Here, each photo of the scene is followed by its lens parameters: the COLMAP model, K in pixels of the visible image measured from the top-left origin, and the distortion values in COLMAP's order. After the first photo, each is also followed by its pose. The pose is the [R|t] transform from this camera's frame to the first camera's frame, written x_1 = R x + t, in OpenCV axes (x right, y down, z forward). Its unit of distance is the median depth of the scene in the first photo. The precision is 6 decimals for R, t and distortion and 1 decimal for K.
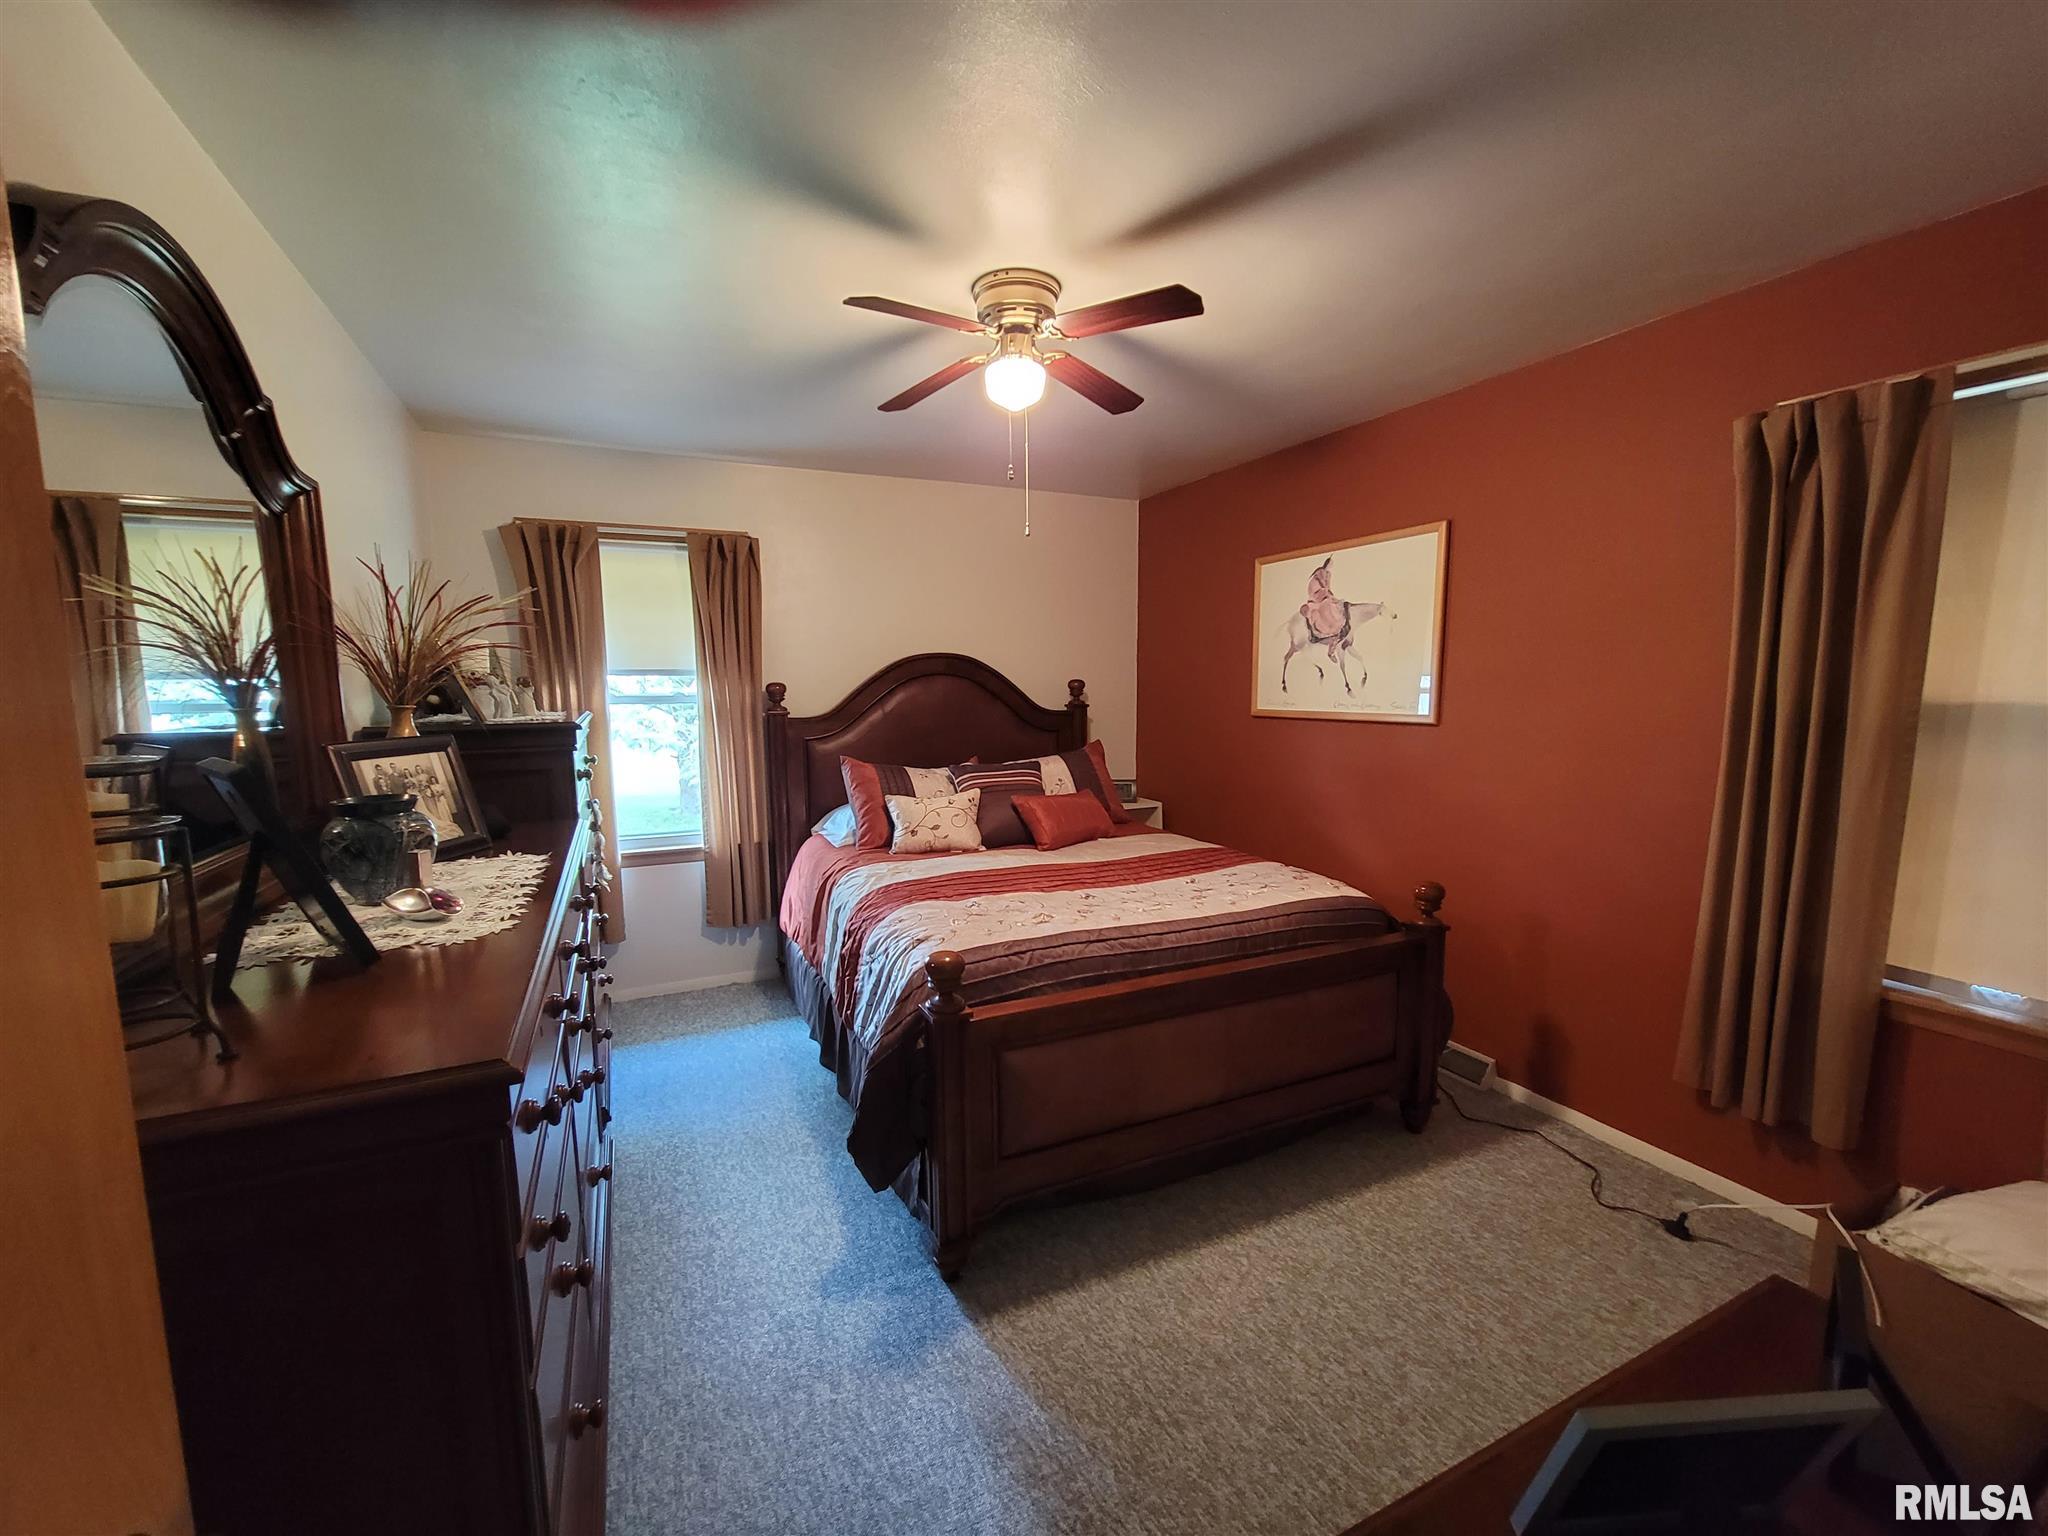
lens RADIAL K [[828.9, 0, 1016.8], [0, 828.9, 780.3], [0, 0, 1]] dist [-0.011376, 0.000720]
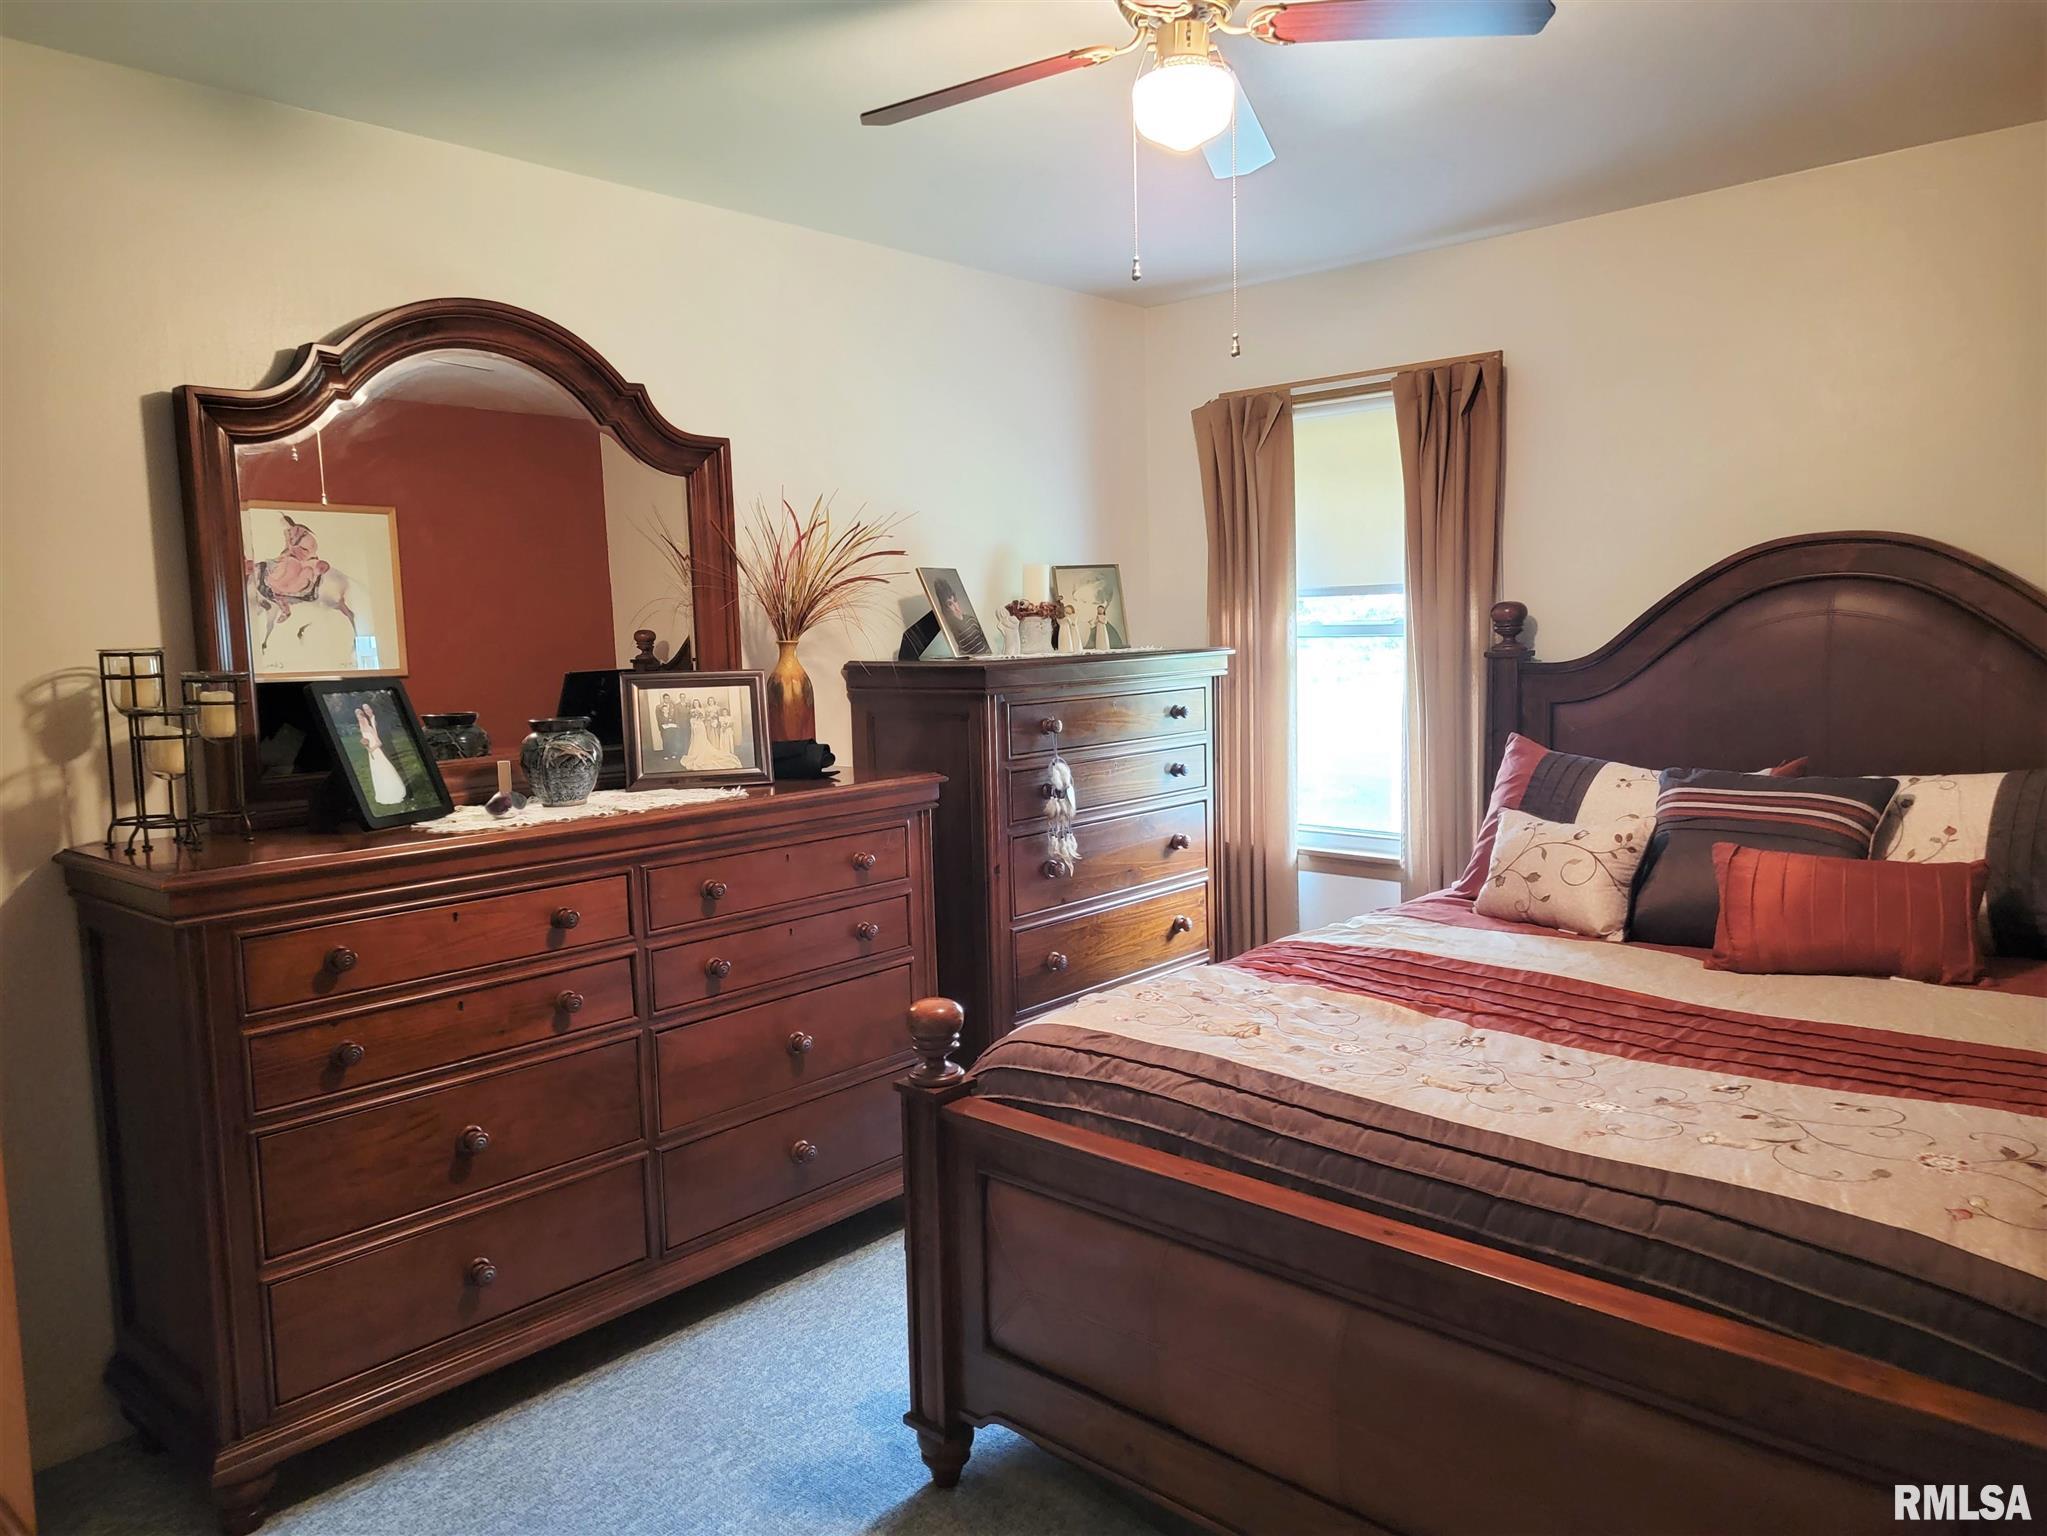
lens RADIAL K [[1435.0, 0, 1031.8], [0, 1435.0, 757.9], [0, 0, 1]] dist [0.068368, -0.050823]
pose [[0.402855, 0.086795, -0.911139, 0.607935], [-0.087521, 0.994585, 0.056046, -0.042814], [0.911069, 0.057166, 0.408270, 0.327342]]
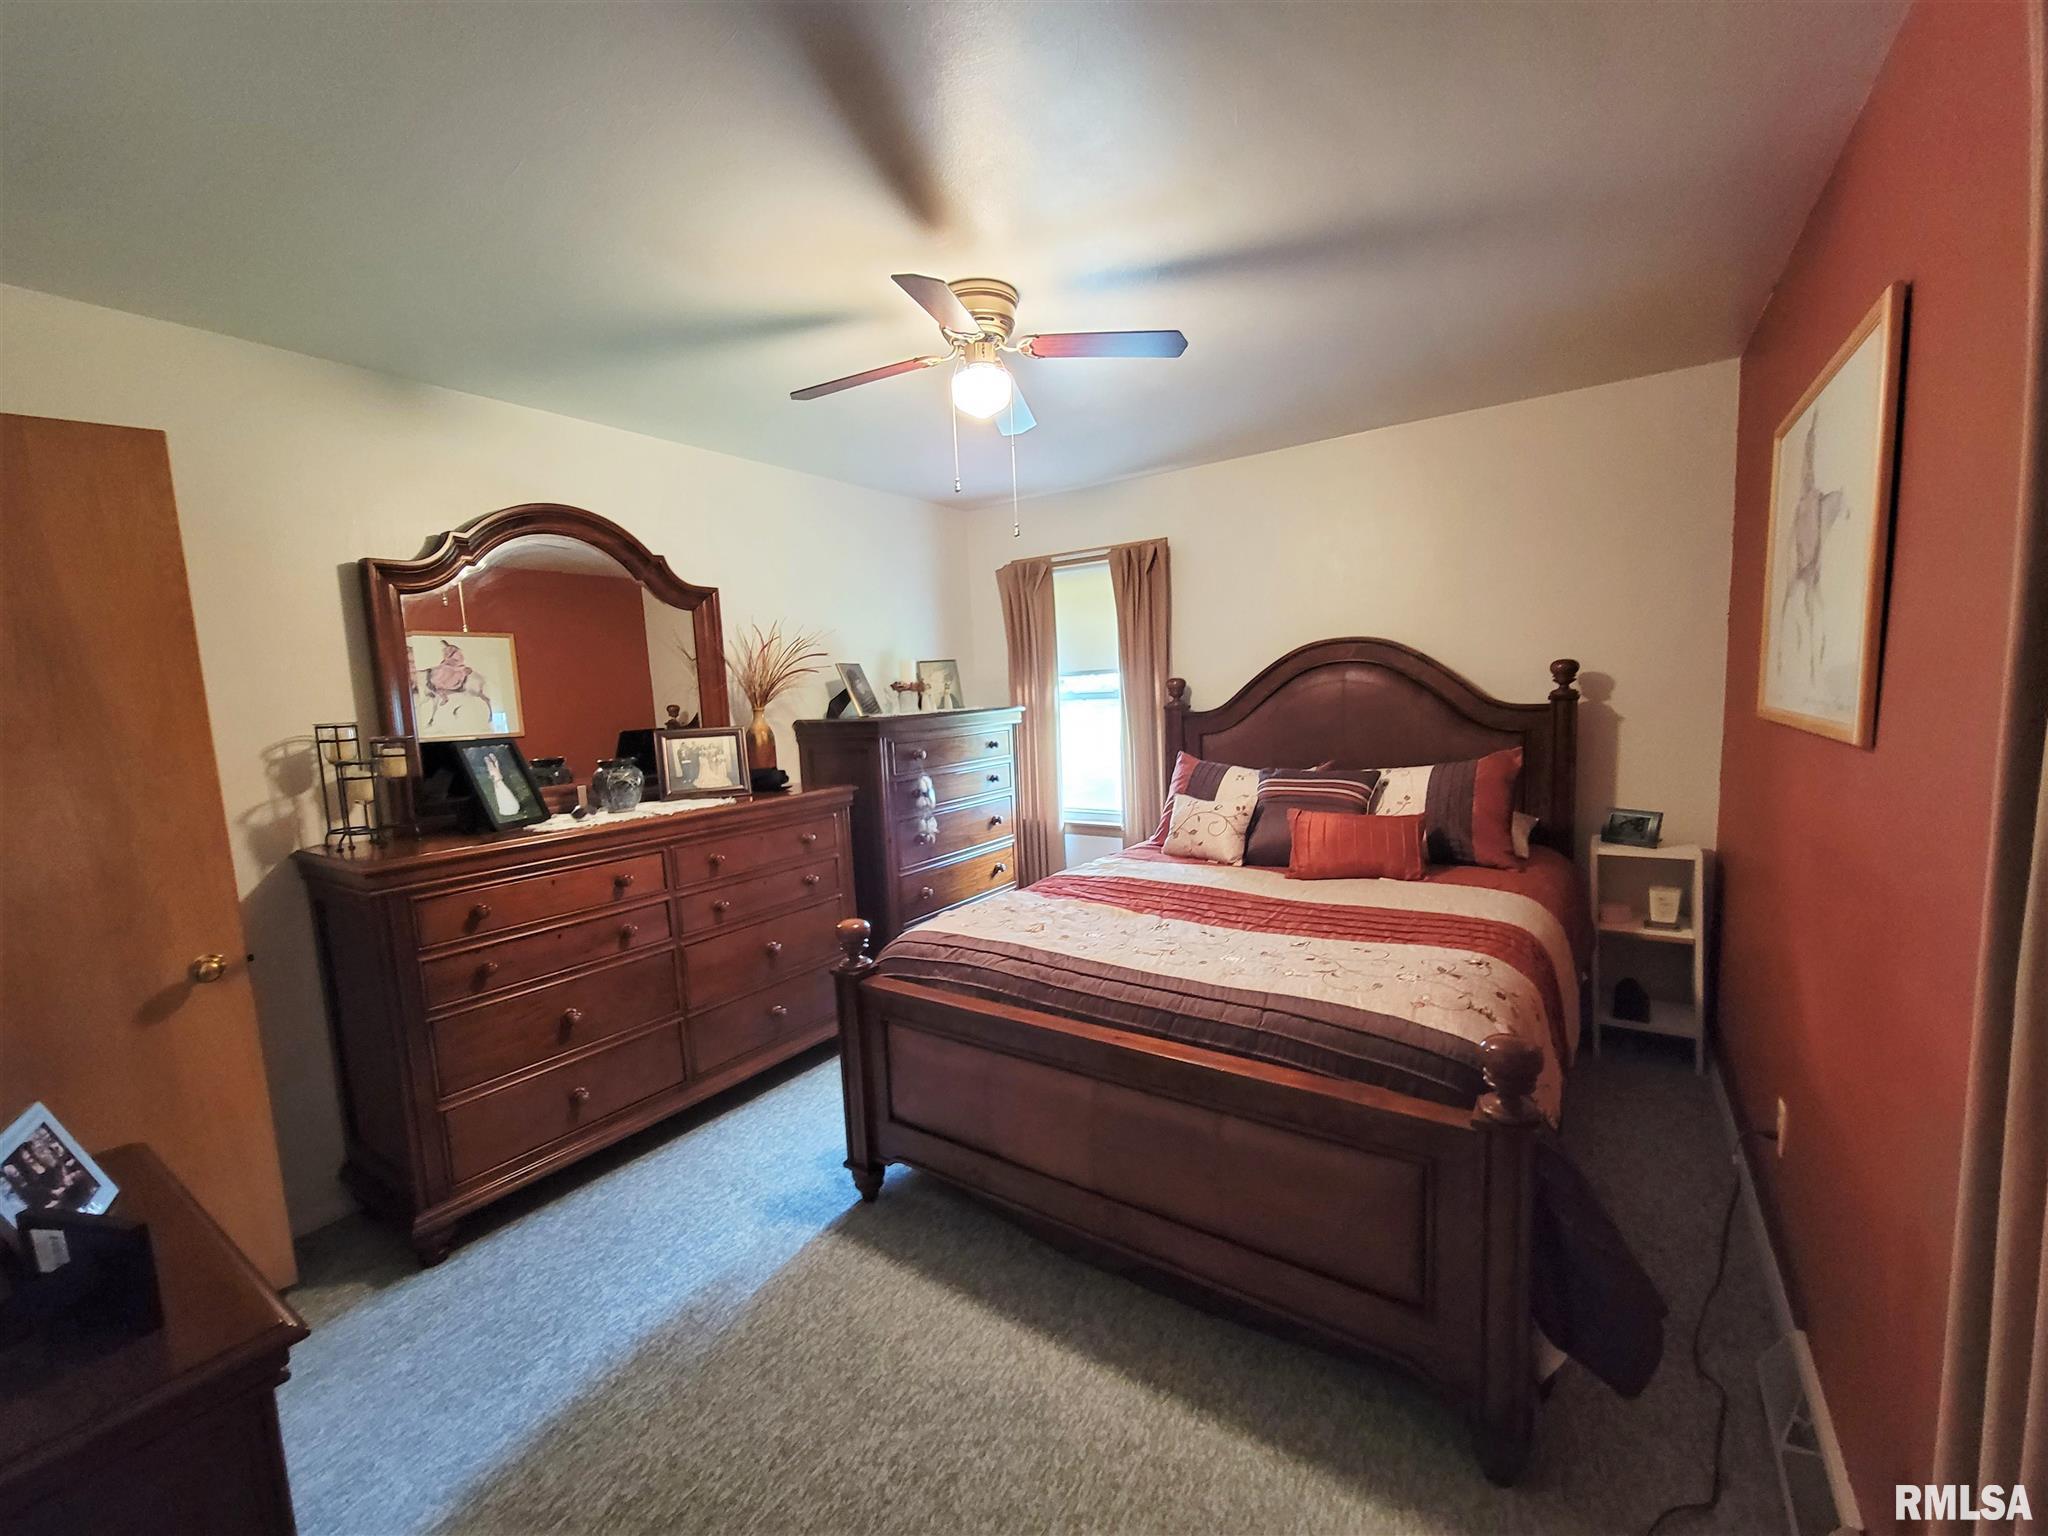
lens RADIAL K [[828.9, 0, 1011.6], [0, 828.9, 782.4], [0, 0, 1]] dist [-0.011376, 0.000720]
pose [[0.510774, 0.081644, -0.855829, 0.597392], [-0.062148, 0.996382, 0.057961, -0.041389], [0.857466, 0.023583, 0.514000, 0.338358]]
